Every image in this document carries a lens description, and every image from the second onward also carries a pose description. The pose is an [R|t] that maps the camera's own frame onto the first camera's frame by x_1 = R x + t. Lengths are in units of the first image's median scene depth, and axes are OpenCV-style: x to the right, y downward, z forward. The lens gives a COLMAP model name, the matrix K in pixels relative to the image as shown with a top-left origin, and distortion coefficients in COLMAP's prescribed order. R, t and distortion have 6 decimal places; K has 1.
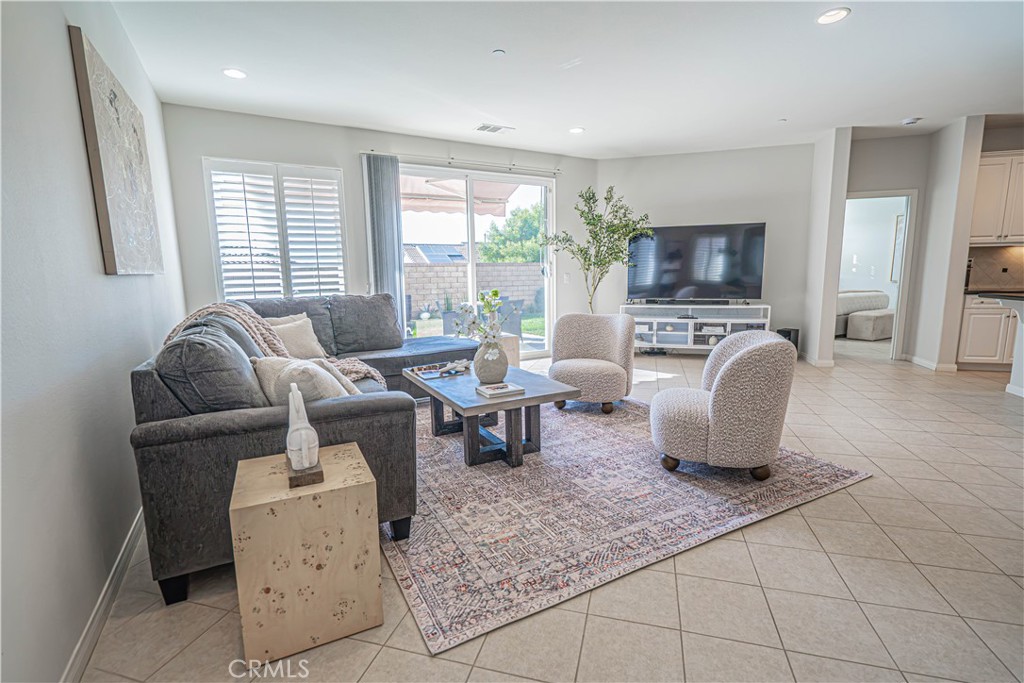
lens RADIAL K [[470.5, 0, 509.7], [0, 470.5, 343.3], [0, 0, 1]] dist [0.000374, -0.000106]
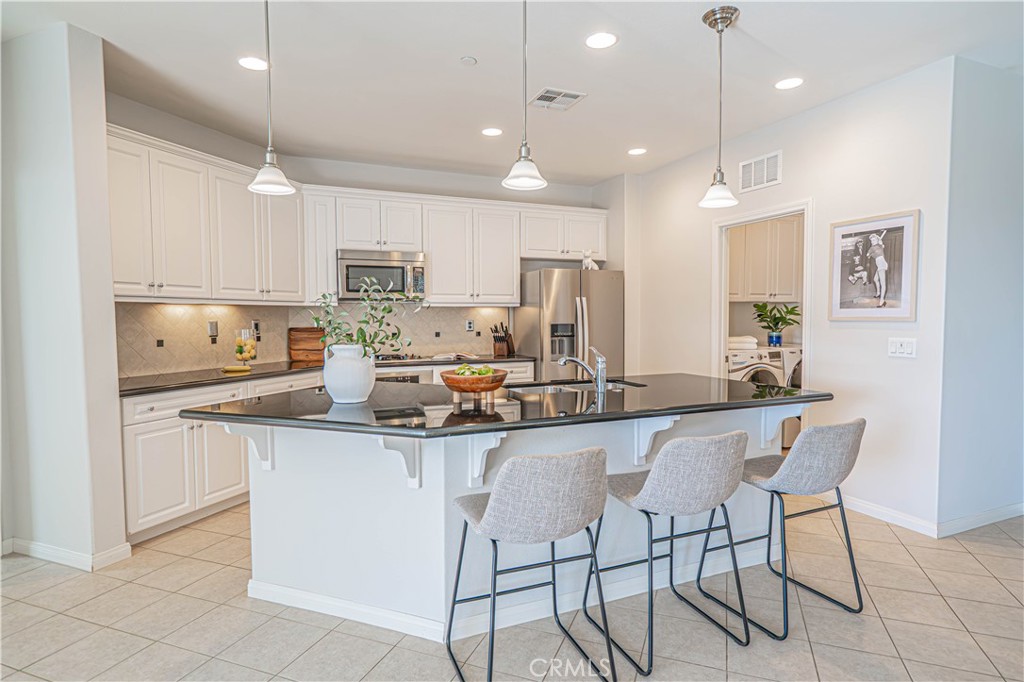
lens RADIAL K [[556.2, 0, 512.2], [0, 556.2, 342.7], [0, 0, 1]] dist [0.005801, 0.001069]
pose [[0.085718, -0.033986, 0.995740, 0.419206], [0.152068, 0.988155, 0.020636, -0.108653], [-0.984646, 0.149651, 0.089871, 0.530495]]
